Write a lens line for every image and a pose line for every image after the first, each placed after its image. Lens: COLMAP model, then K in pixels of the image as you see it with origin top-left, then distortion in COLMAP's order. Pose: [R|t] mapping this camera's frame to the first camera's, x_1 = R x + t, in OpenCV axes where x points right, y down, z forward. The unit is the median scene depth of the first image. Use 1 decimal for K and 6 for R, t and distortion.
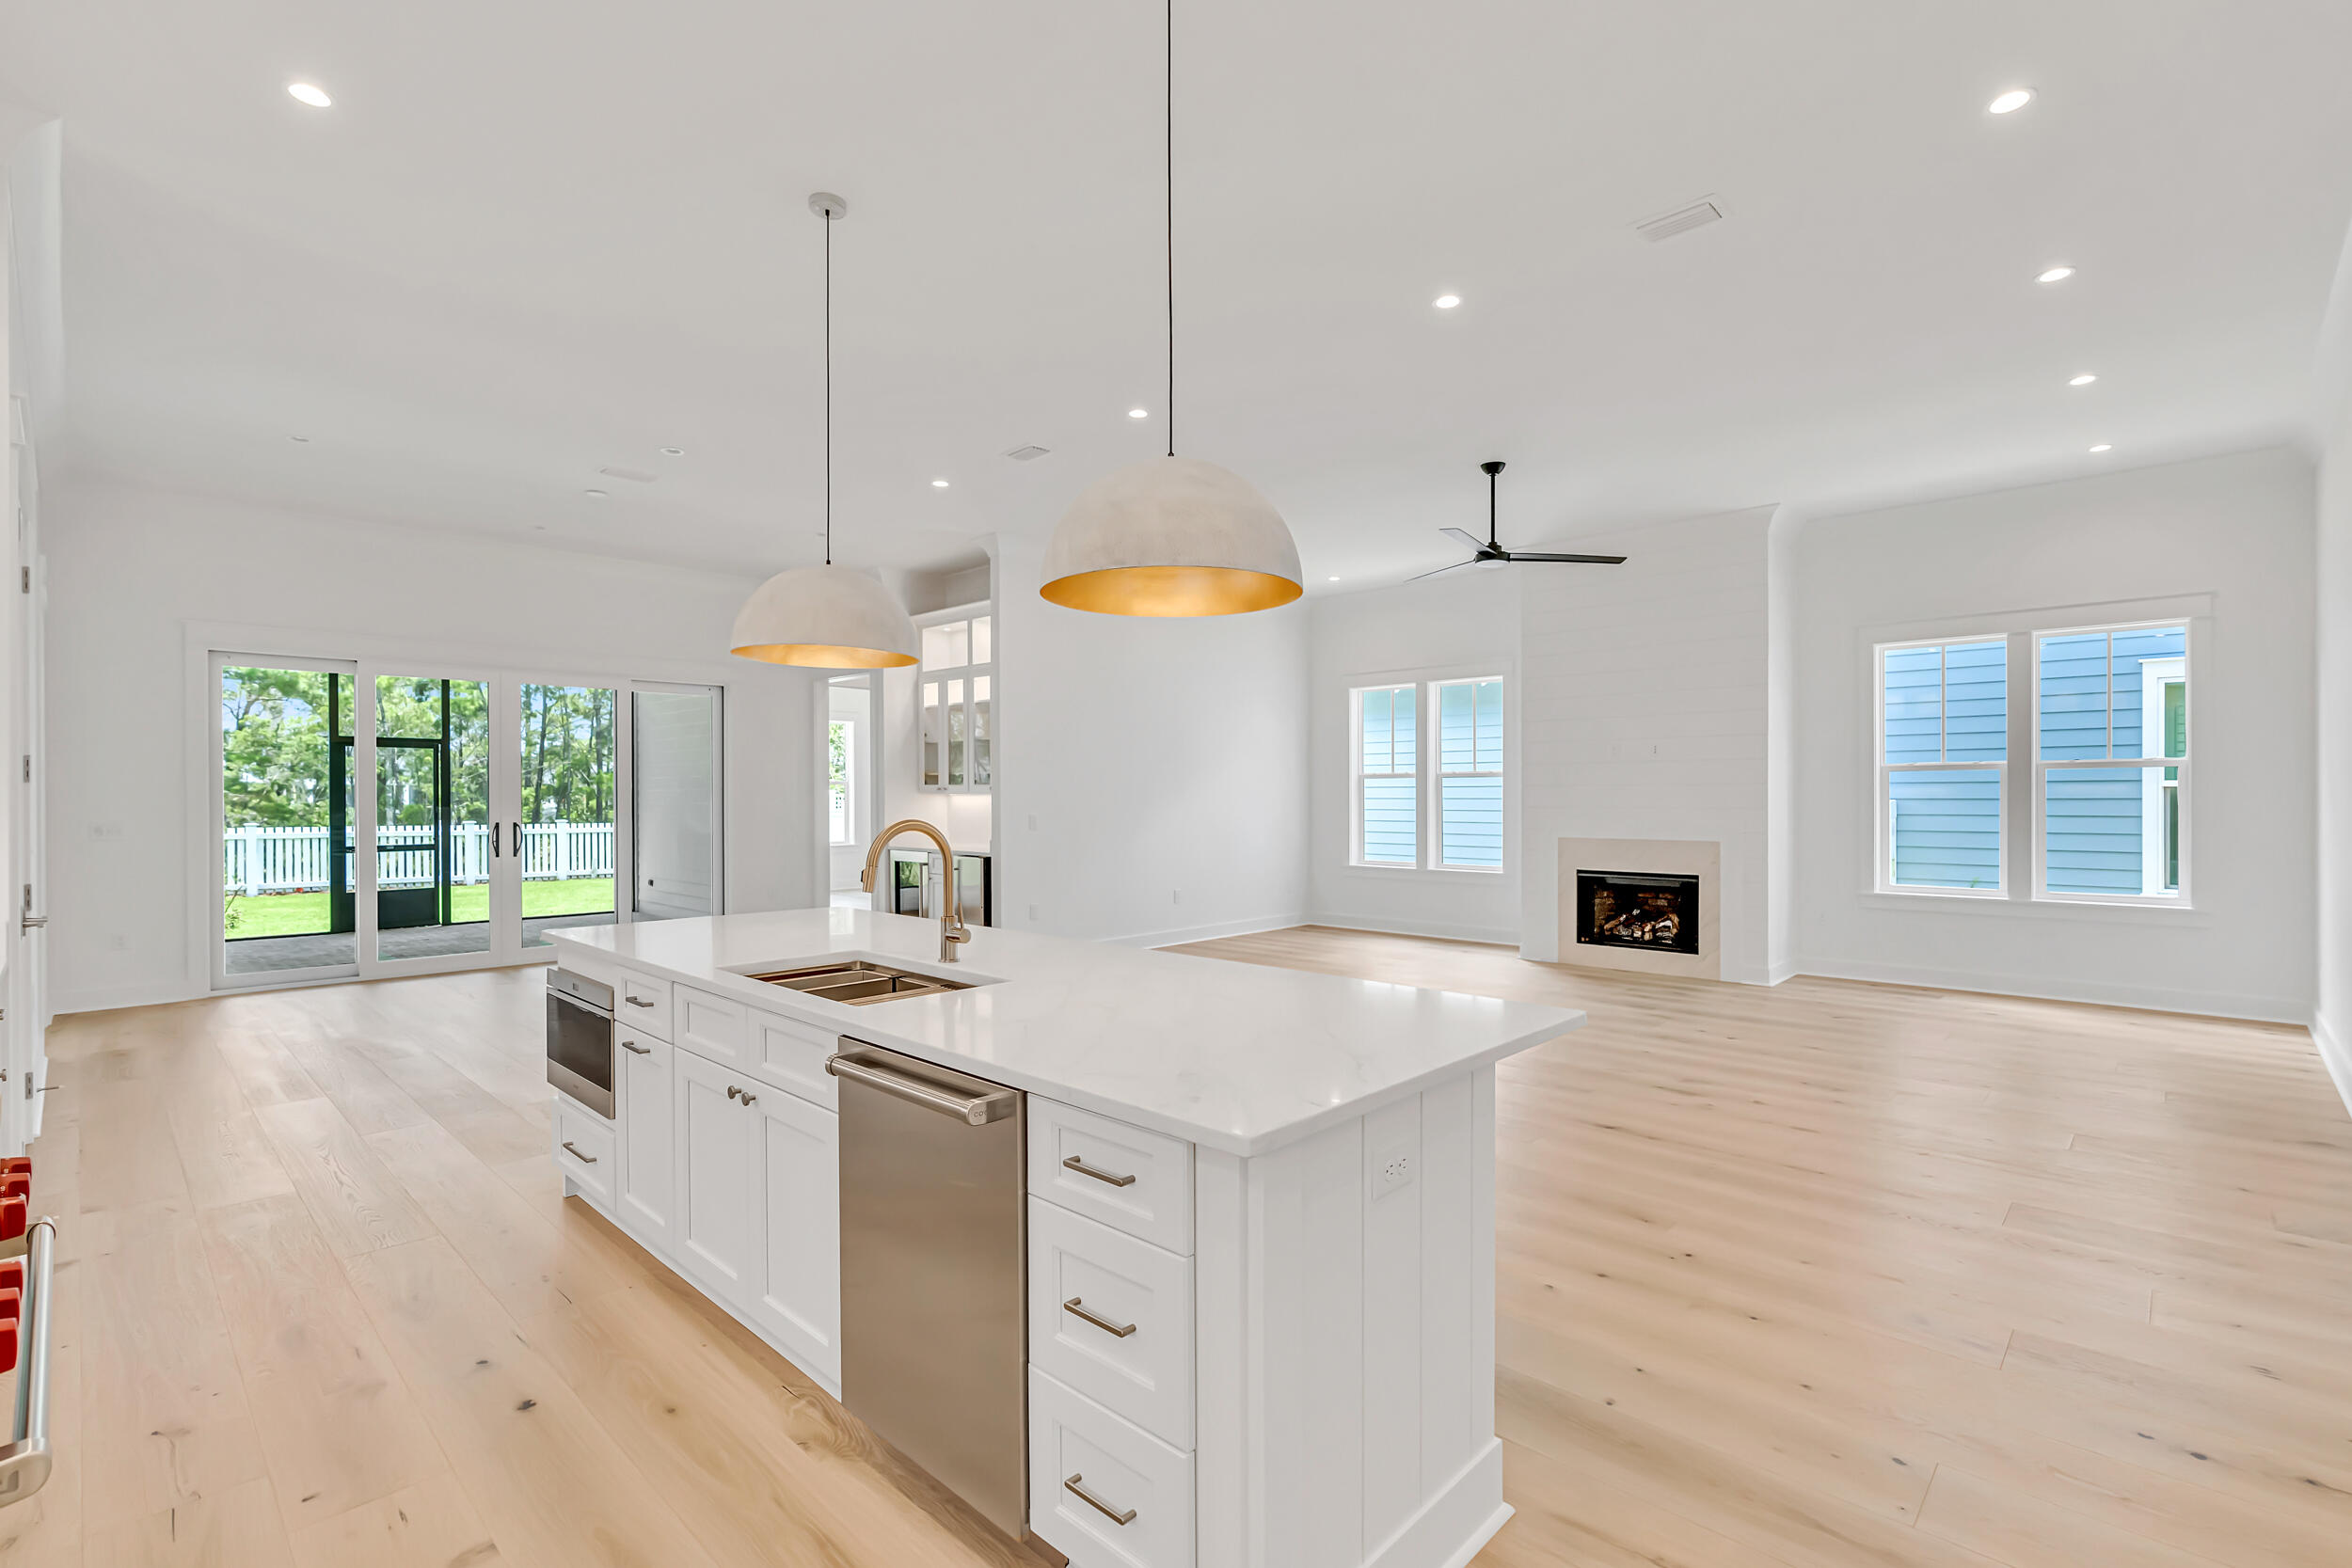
lens RADIAL K [[1063.2, 0, 1187.1], [0, 1063.2, 796.0], [0, 0, 1]] dist [-0.003422, 0.001050]
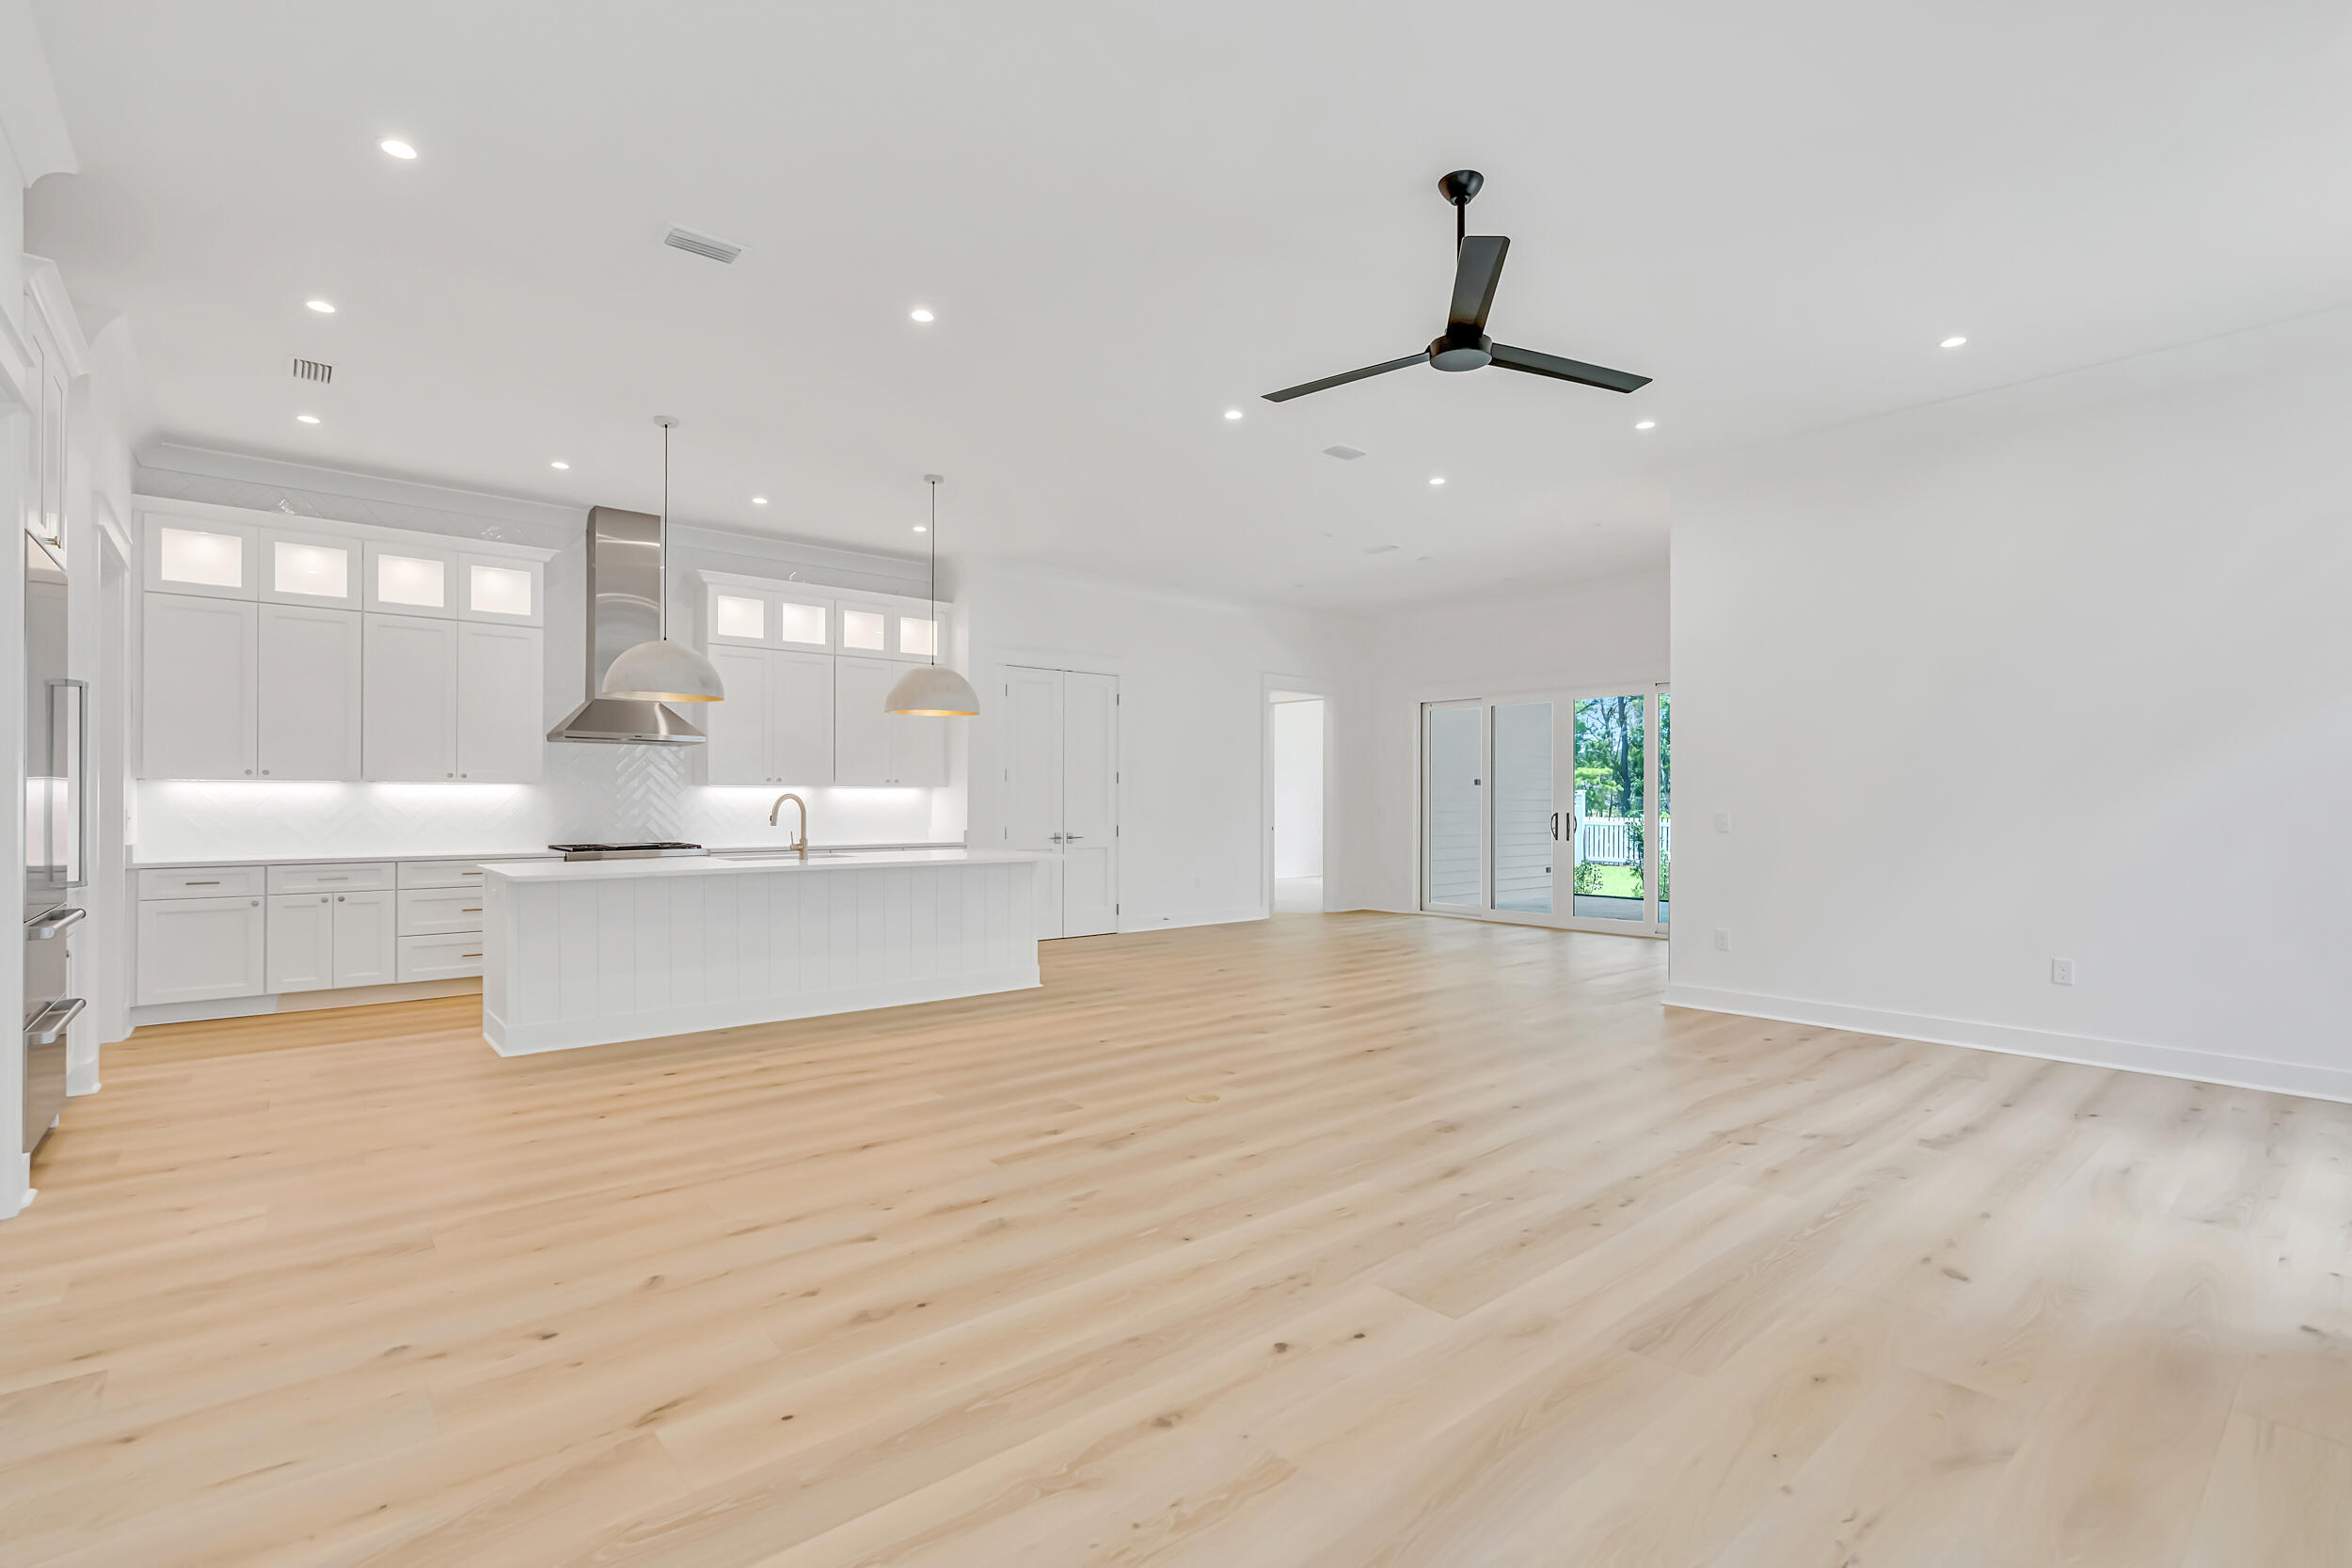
lens RADIAL K [[1063.2, 0, 1187.1], [0, 1063.2, 796.0], [0, 0, 1]] dist [-0.003422, 0.001050]
pose [[-0.101743, -0.003123, -0.994806, 0.600779], [-0.004296, 0.999987, -0.002700, 0.008354], [0.994801, 0.003999, -0.101755, 0.646583]]
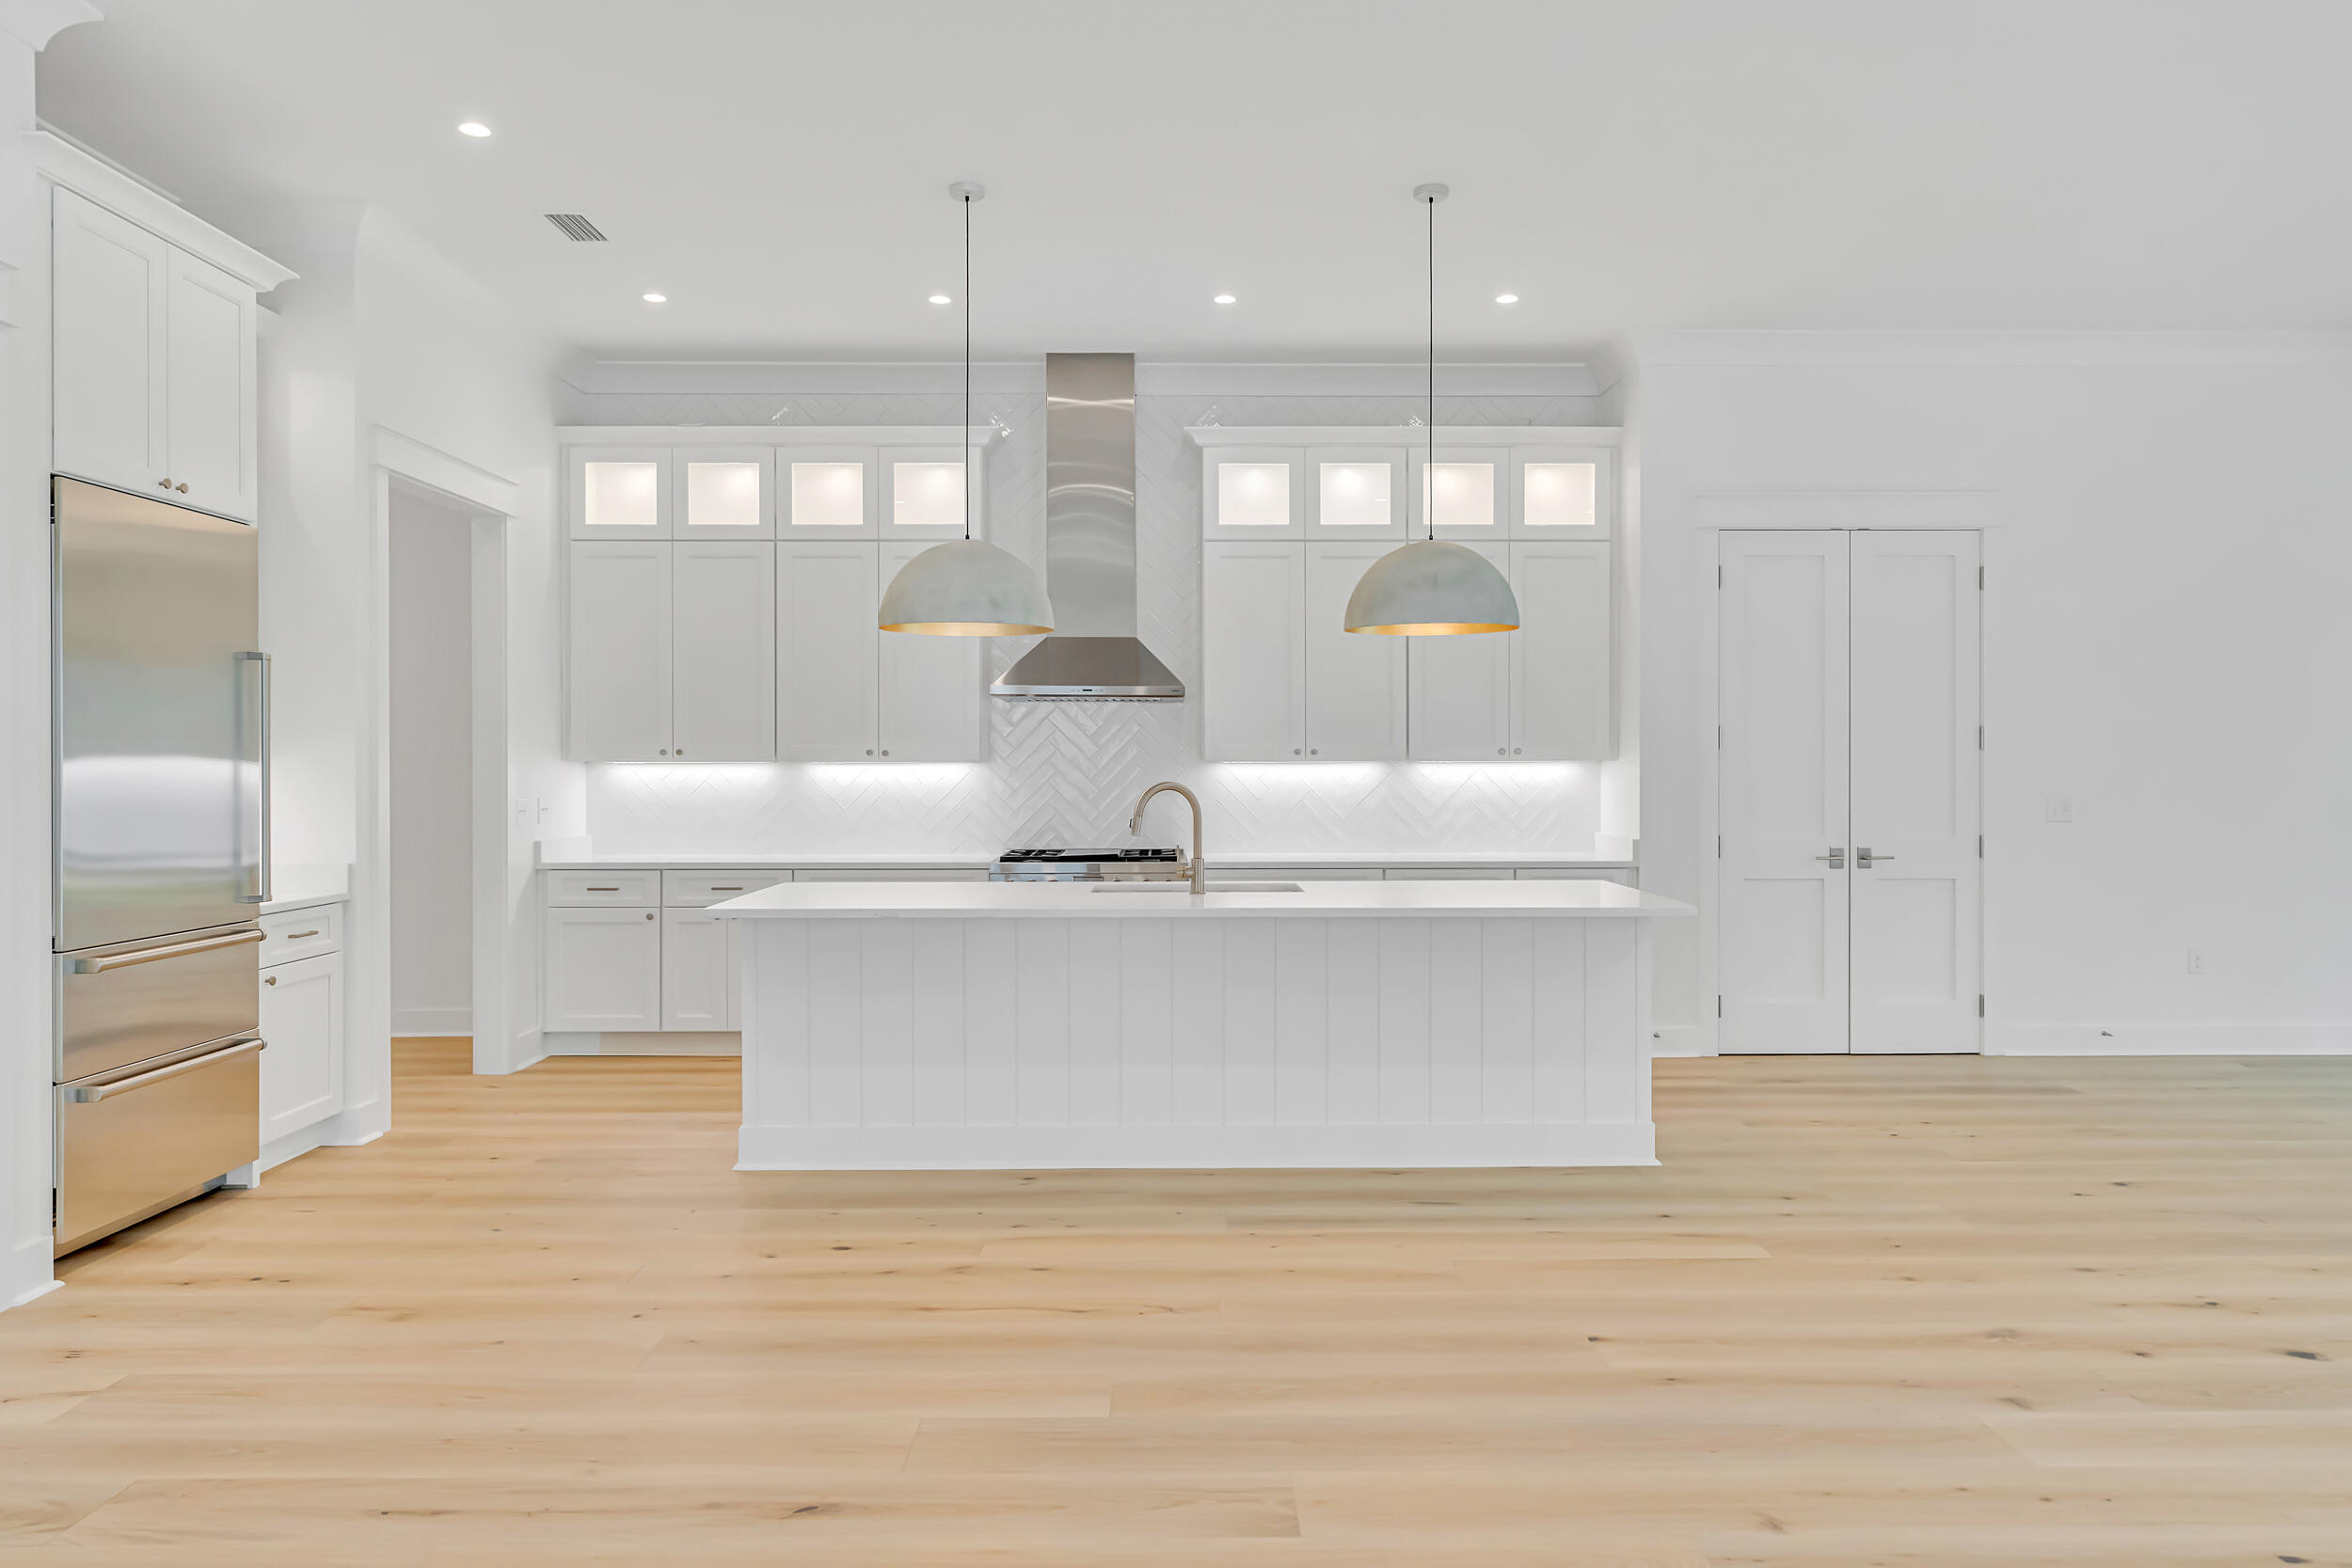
lens RADIAL K [[1580.0, 0, 1184.4], [0, 1580.0, 777.3], [0, 0, 1]] dist [0.010546, 0.003675]
pose [[-0.715069, 0.010002, -0.698982, 0.357313], [0.001074, 0.999912, 0.013210, -0.004211], [0.699053, 0.008696, -0.715017, 0.757288]]
